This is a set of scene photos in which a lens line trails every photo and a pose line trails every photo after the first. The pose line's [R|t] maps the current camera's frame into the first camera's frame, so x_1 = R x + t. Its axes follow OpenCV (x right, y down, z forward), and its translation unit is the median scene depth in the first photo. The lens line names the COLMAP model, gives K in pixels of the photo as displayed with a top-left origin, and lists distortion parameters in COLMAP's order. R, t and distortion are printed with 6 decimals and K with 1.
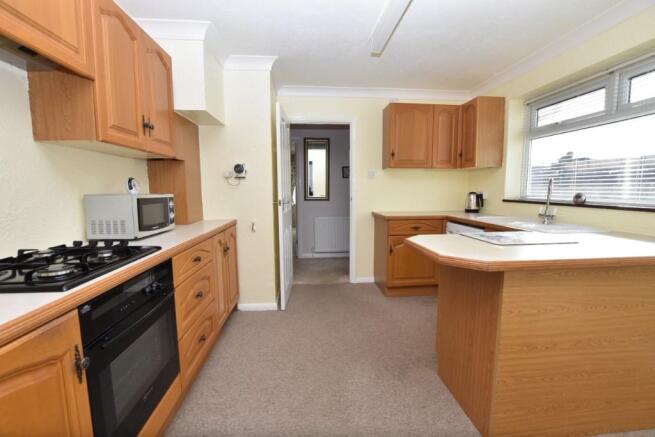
lens RADIAL K [[287.3, 0, 329.4], [0, 287.3, 219.7], [0, 0, 1]] dist [-0.036256, 0.006407]
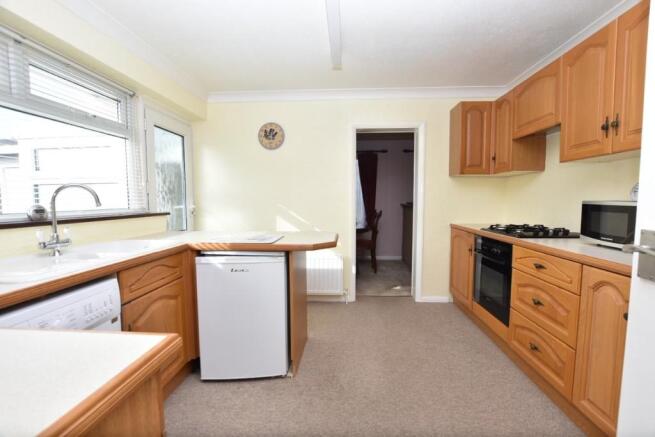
lens RADIAL K [[287.3, 0, 329.4], [0, 287.3, 219.7], [0, 0, 1]] dist [-0.036256, 0.006407]
pose [[-0.991474, -0.000753, 0.130304, 0.091187], [0.022391, 0.984125, 0.176058, -0.142387], [-0.128368, 0.177474, -0.975717, 1.370117]]
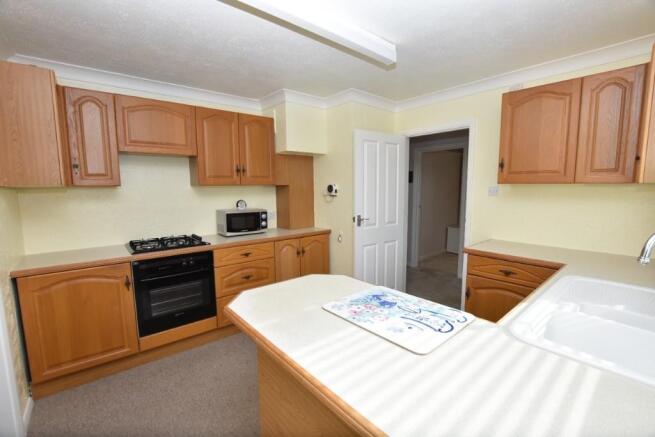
lens RADIAL K [[287.3, 0, 329.4], [0, 287.3, 219.7], [0, 0, 1]] dist [-0.036256, 0.006407]
pose [[0.583470, 0.093558, -0.806727, 0.715444], [-0.083900, 0.994971, 0.054708, -0.118662], [0.807789, 0.035764, 0.588386, 0.295270]]
